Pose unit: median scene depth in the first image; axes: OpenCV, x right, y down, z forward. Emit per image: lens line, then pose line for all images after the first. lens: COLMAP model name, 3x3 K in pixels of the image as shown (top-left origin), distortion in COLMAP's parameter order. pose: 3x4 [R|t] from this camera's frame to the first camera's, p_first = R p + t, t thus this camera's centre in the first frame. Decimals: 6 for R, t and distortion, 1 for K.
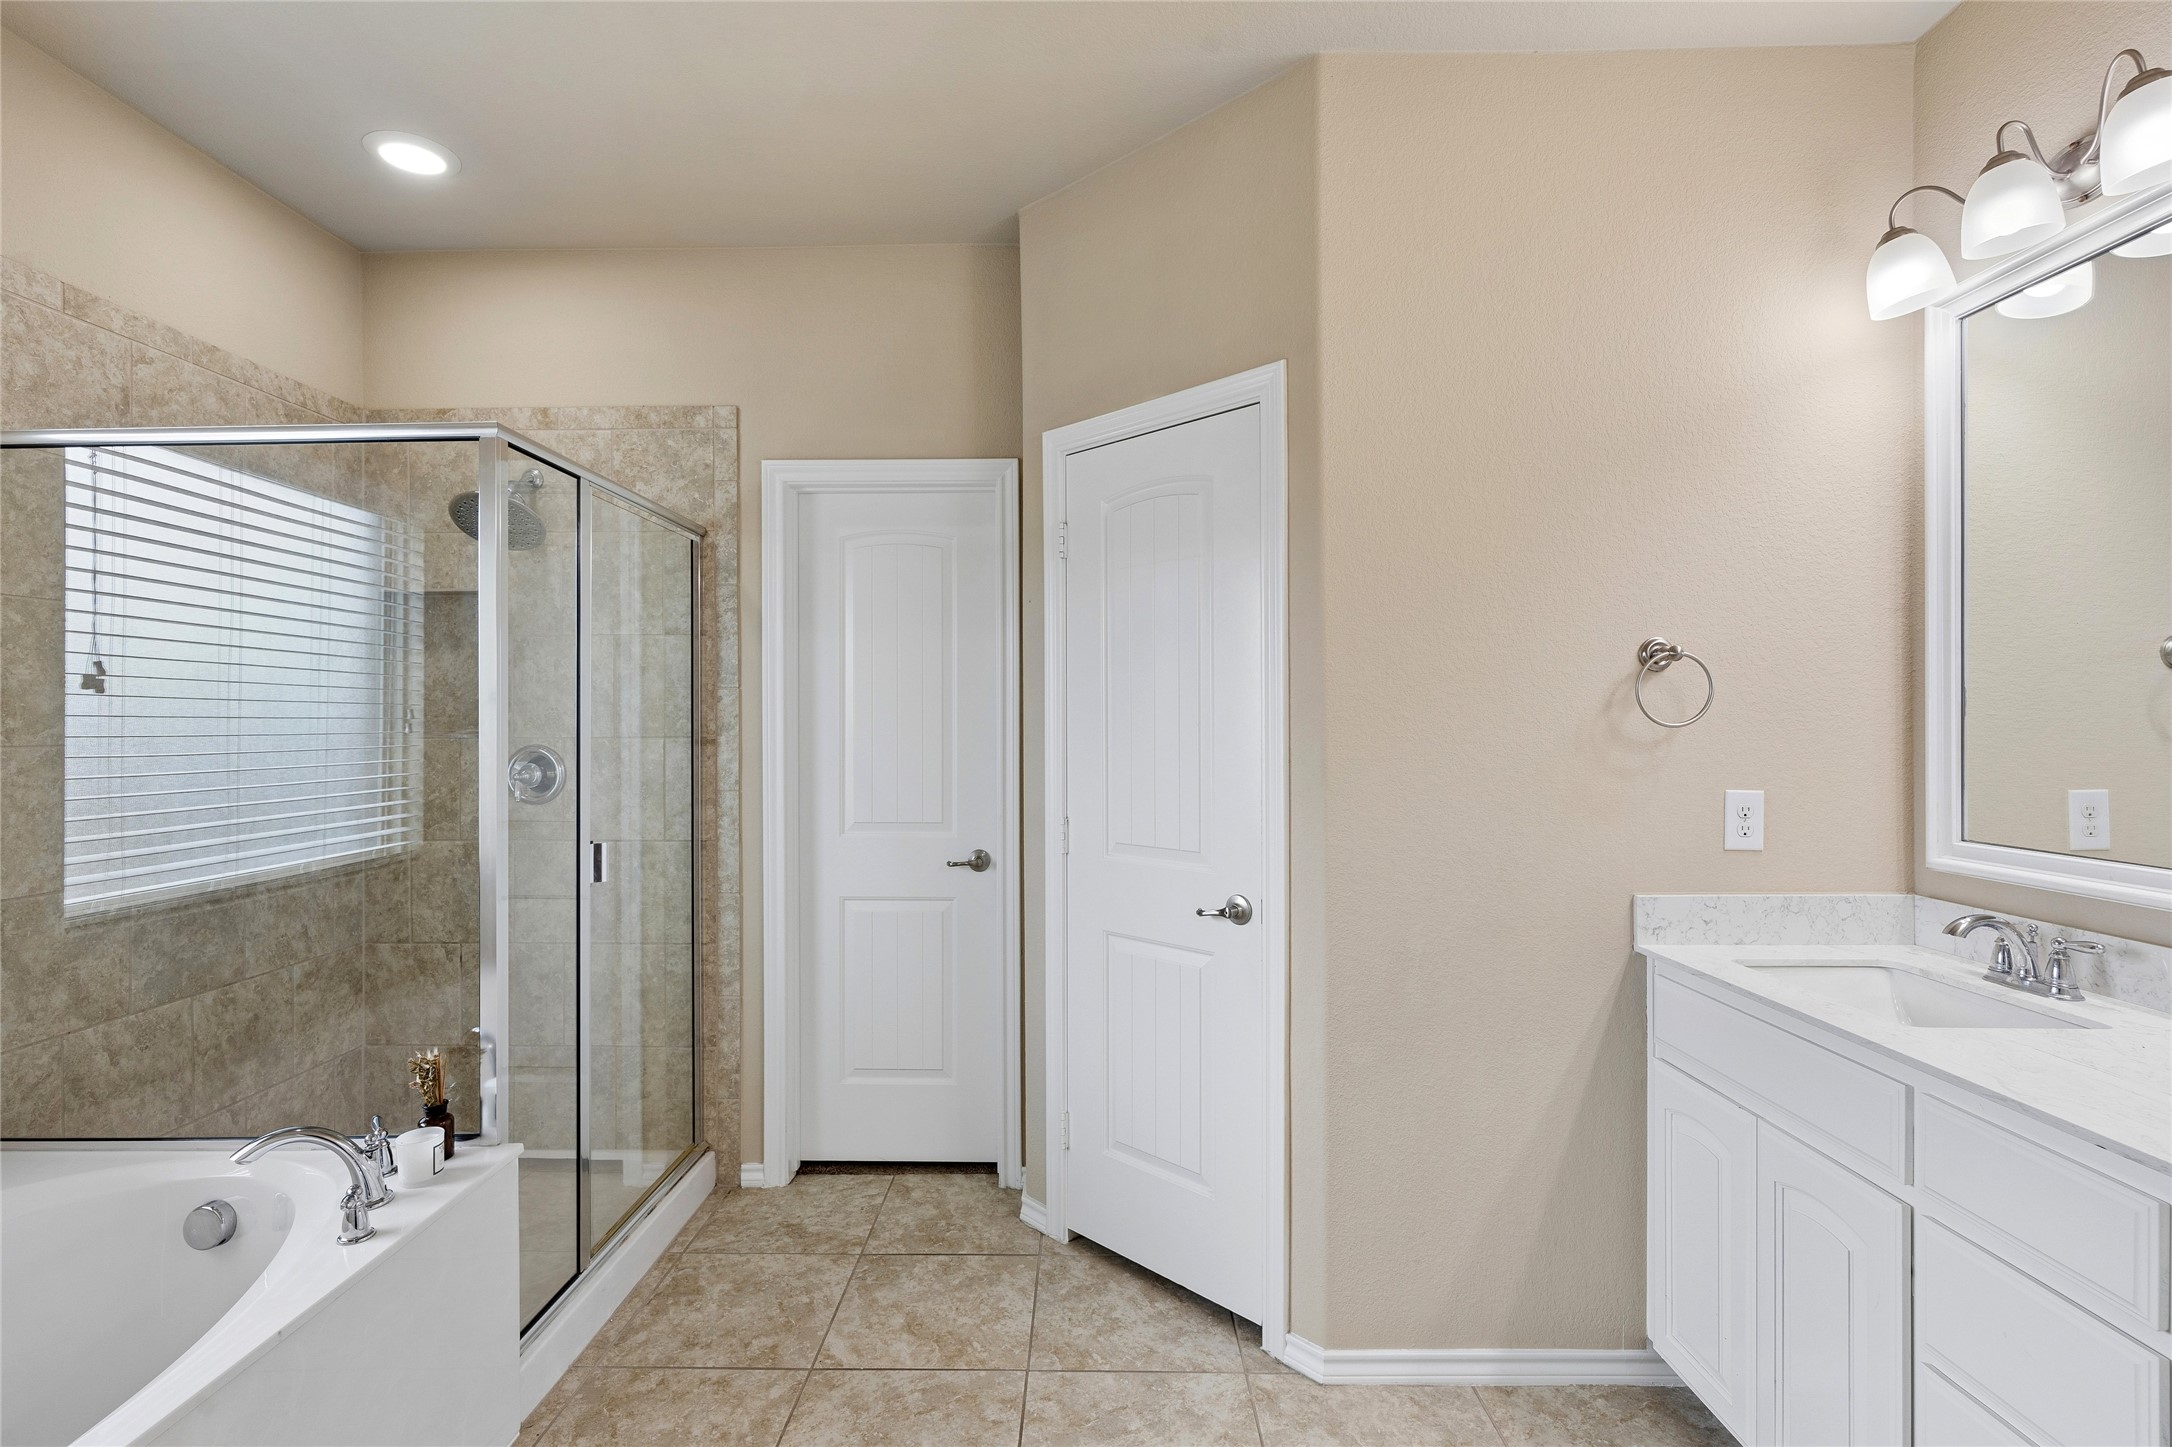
lens RADIAL K [[1005.0, 0, 1064.3], [0, 1005.0, 723.6], [0, 0, 1]] dist [-0.005880, 0.001105]
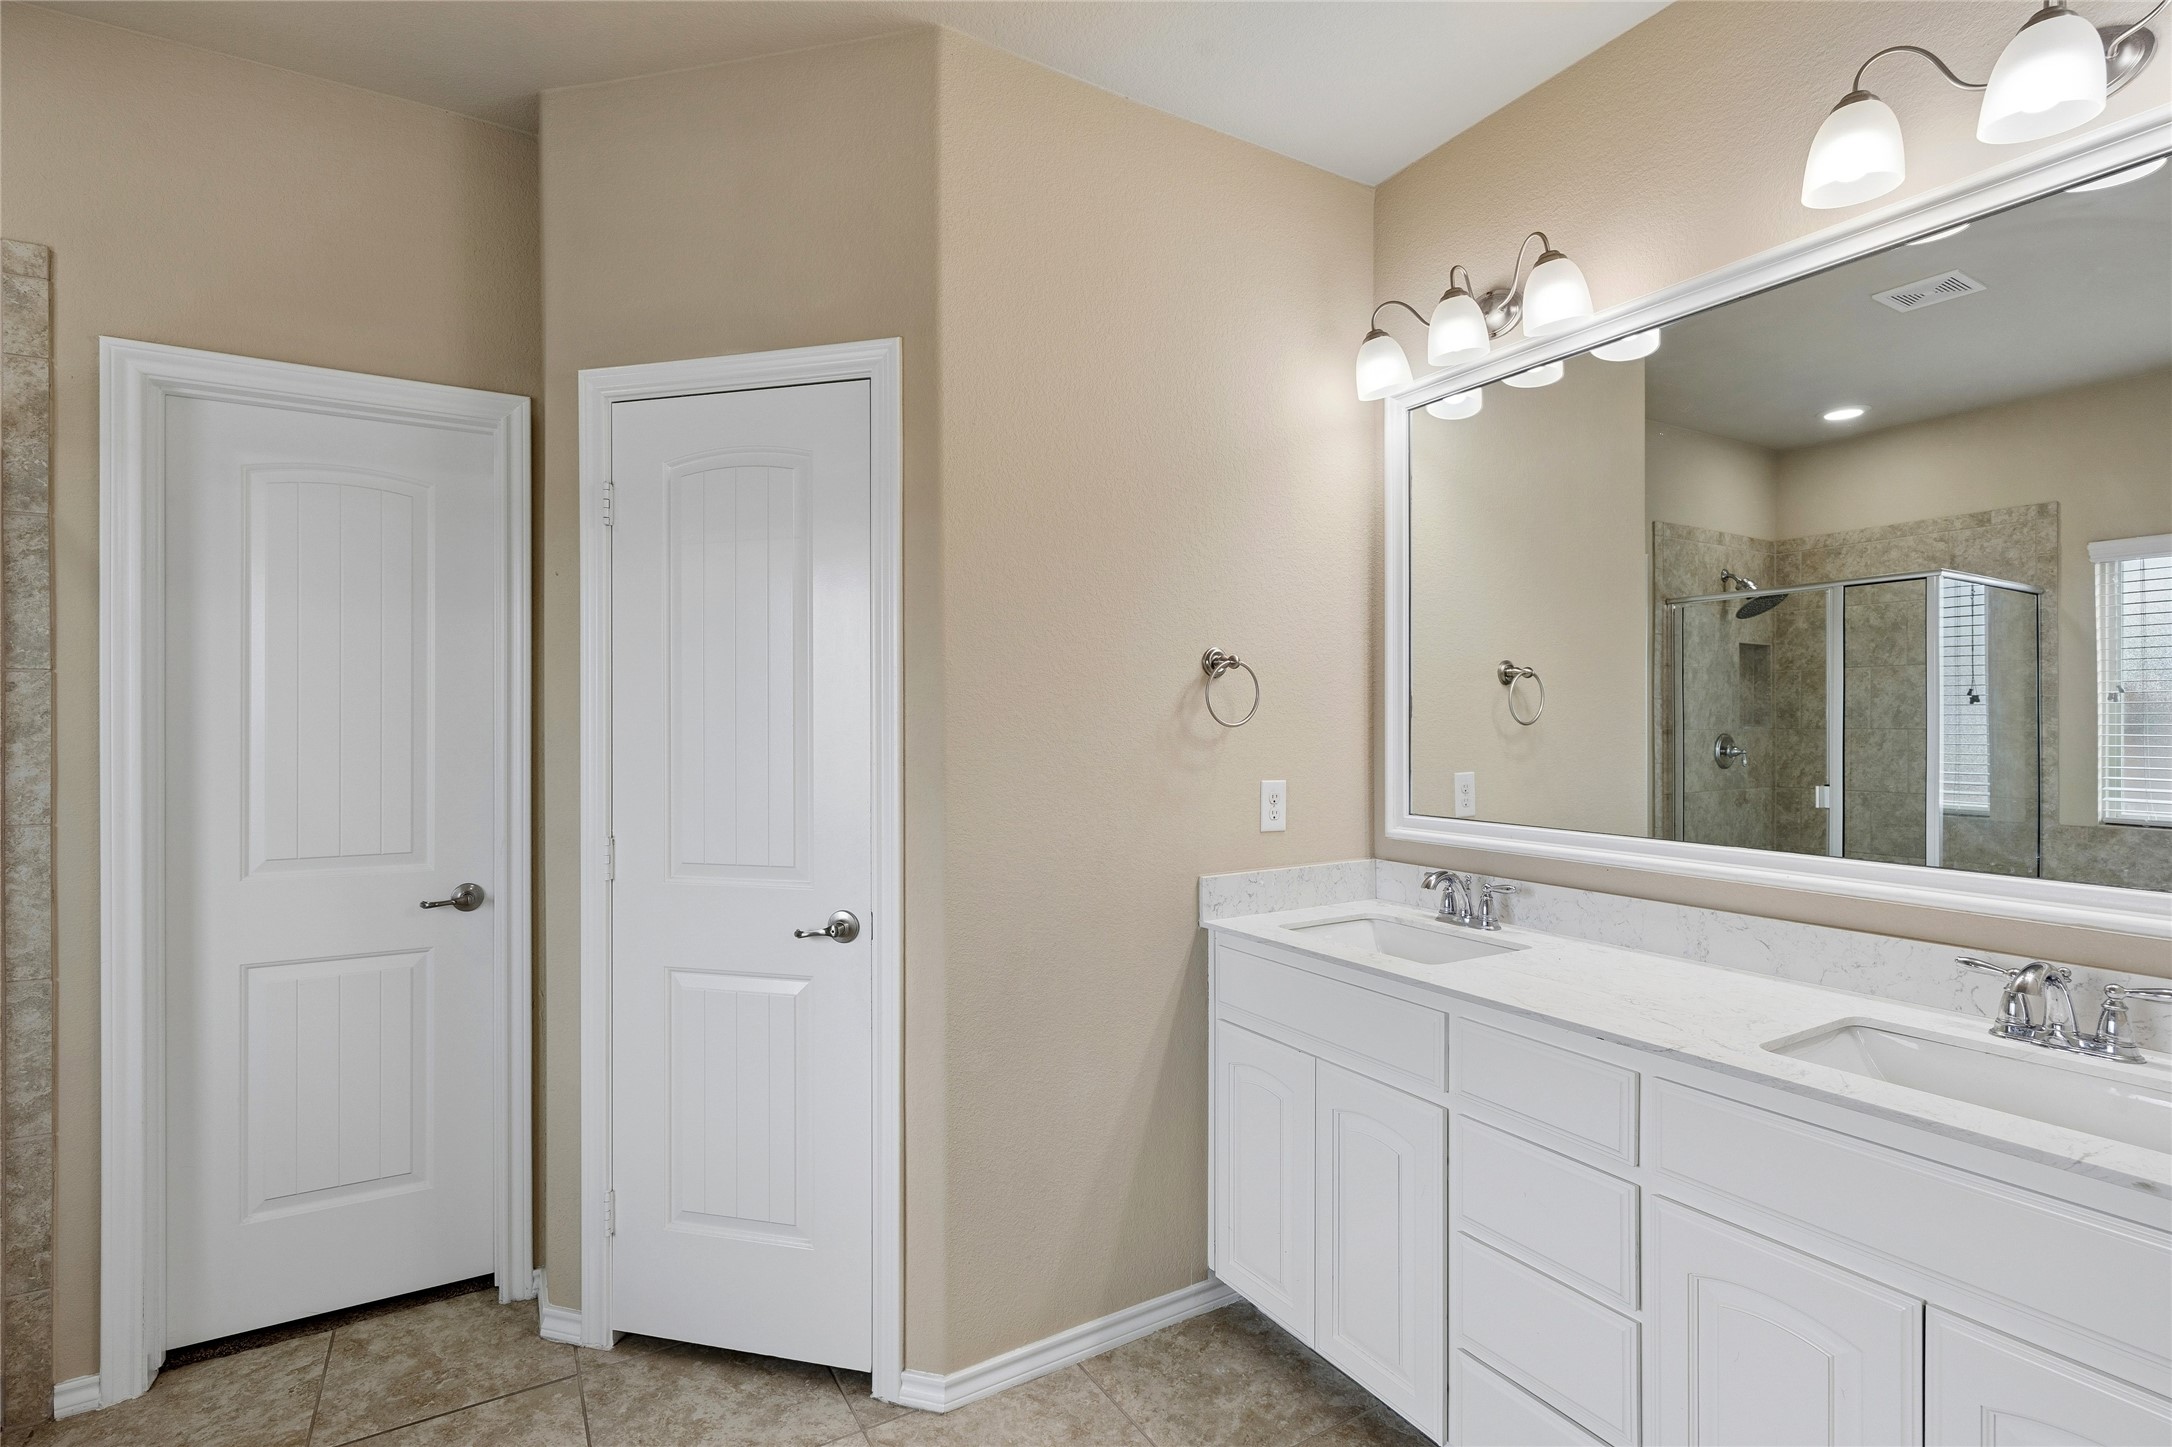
lens RADIAL K [[1005.0, 0, 1078.8], [0, 1005.0, 721.8], [0, 0, 1]] dist [-0.005880, 0.001105]
pose [[0.850440, 0.001657, 0.526070, -0.118354], [0.000372, 0.999993, -0.003752, 0.001636], [-0.526072, 0.003387, 0.850433, 0.098461]]
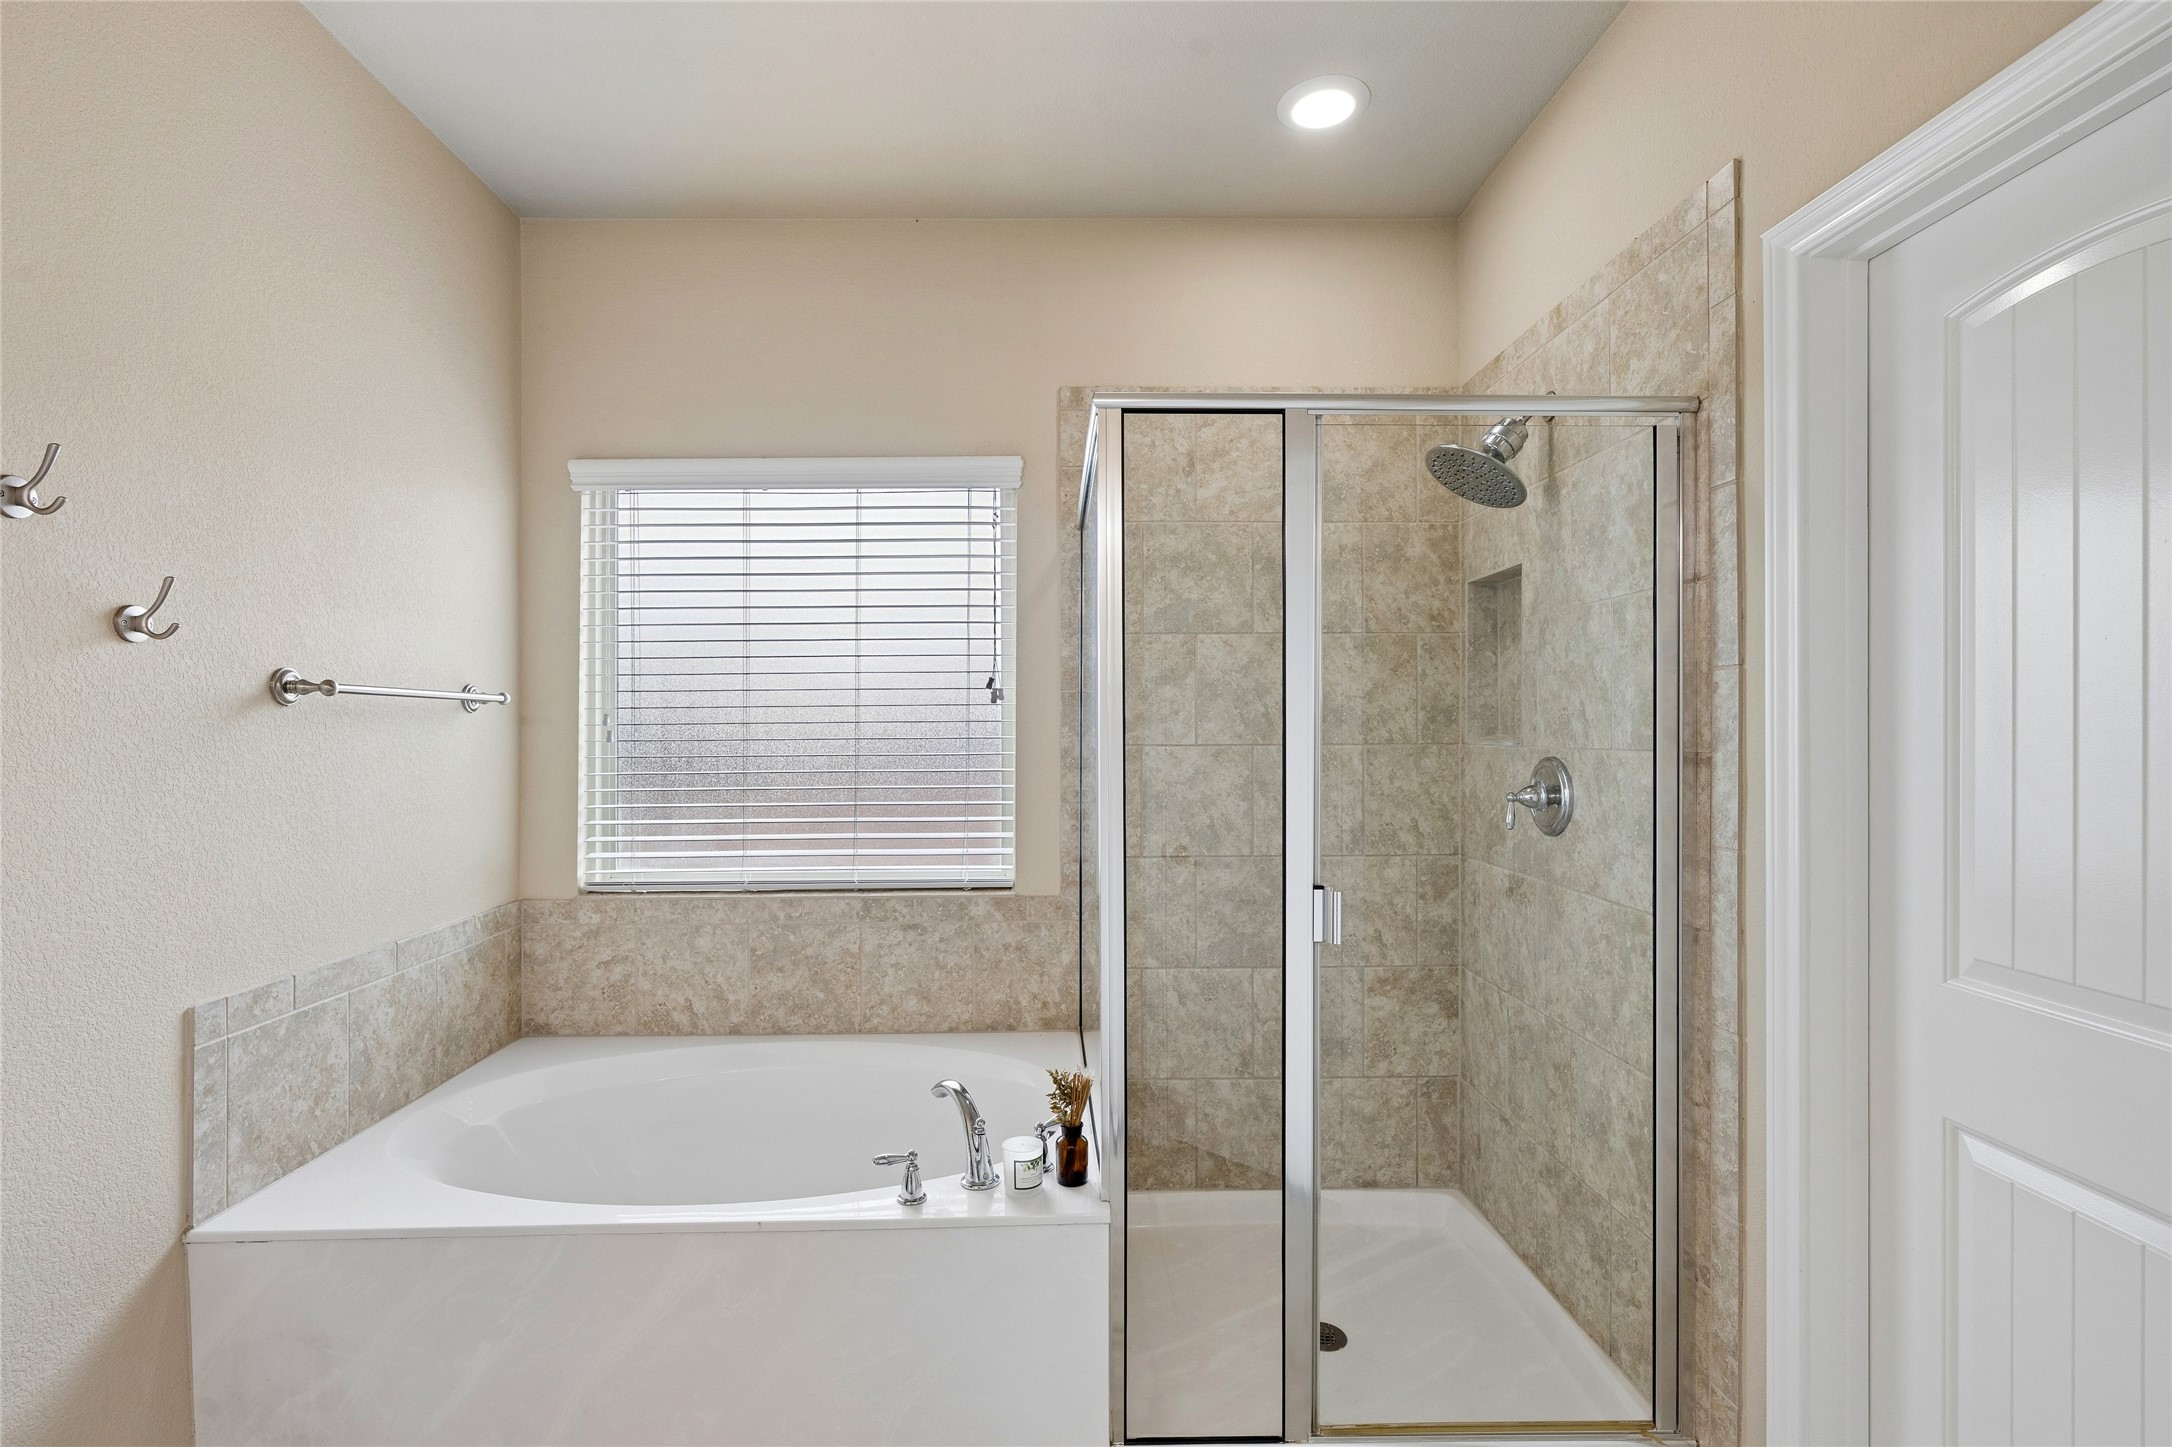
lens RADIAL K [[1005.0, 0, 1082.3], [0, 1005.0, 727.8], [0, 0, 1]] dist [-0.005880, 0.001105]
pose [[0.051999, 0.002863, -0.998643, 0.265026], [-0.000736, 0.999996, 0.002829, -0.003394], [0.998647, 0.000587, 0.052001, 0.772838]]
